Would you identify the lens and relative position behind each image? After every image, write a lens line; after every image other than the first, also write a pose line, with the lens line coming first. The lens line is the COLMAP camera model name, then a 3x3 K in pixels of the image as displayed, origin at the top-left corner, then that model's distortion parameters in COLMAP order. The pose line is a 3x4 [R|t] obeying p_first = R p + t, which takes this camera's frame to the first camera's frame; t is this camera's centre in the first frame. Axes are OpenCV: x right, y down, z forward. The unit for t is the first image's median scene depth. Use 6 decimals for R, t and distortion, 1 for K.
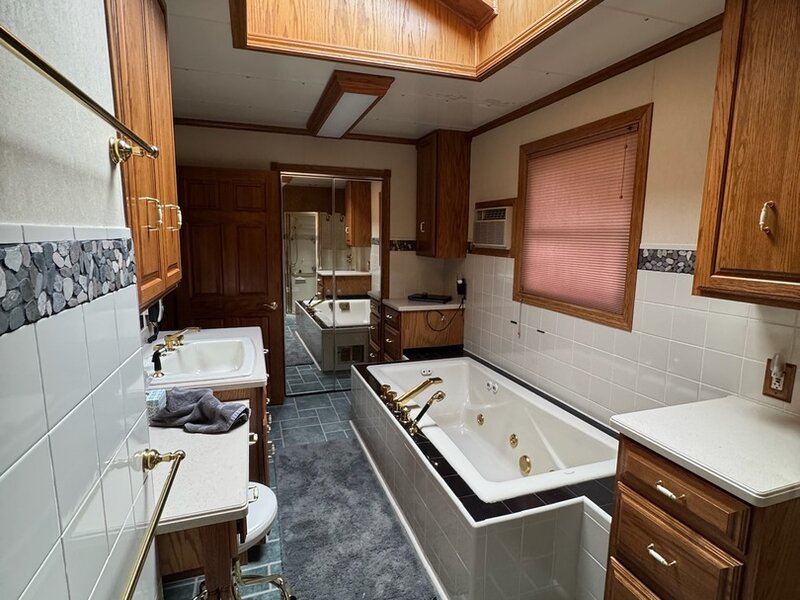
lens RADIAL K [[426.3, 0, 400.0], [0, 426.3, 300.0], [0, 0, 1]] dist [-0.001648, 0.001309]
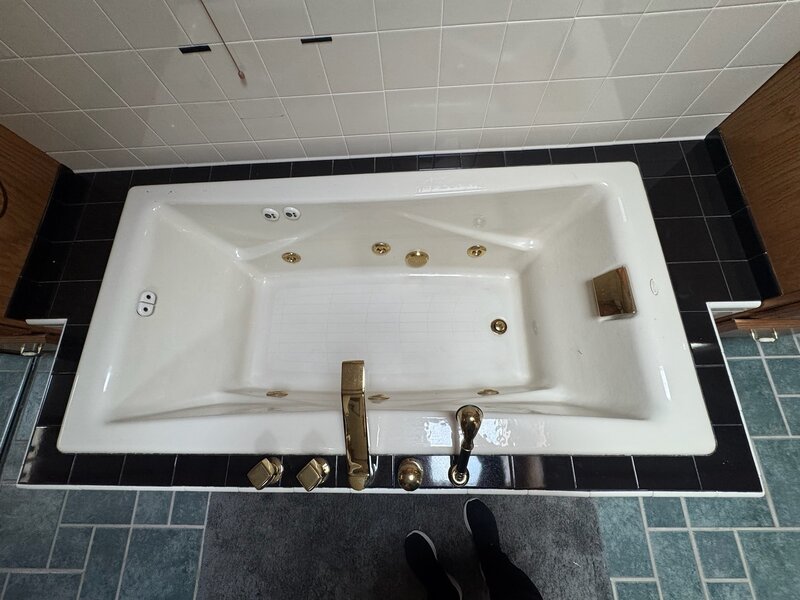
lens RADIAL K [[319.7, 0, 400.0], [0, 319.7, 300.0], [0, 0, 1]] dist [-0.002019, -0.000070]
pose [[0.317335, -0.917205, 0.240902, 0.076521], [0.208321, 0.315251, 0.925861, -0.088841], [-0.925149, -0.243623, 0.291113, 0.740134]]
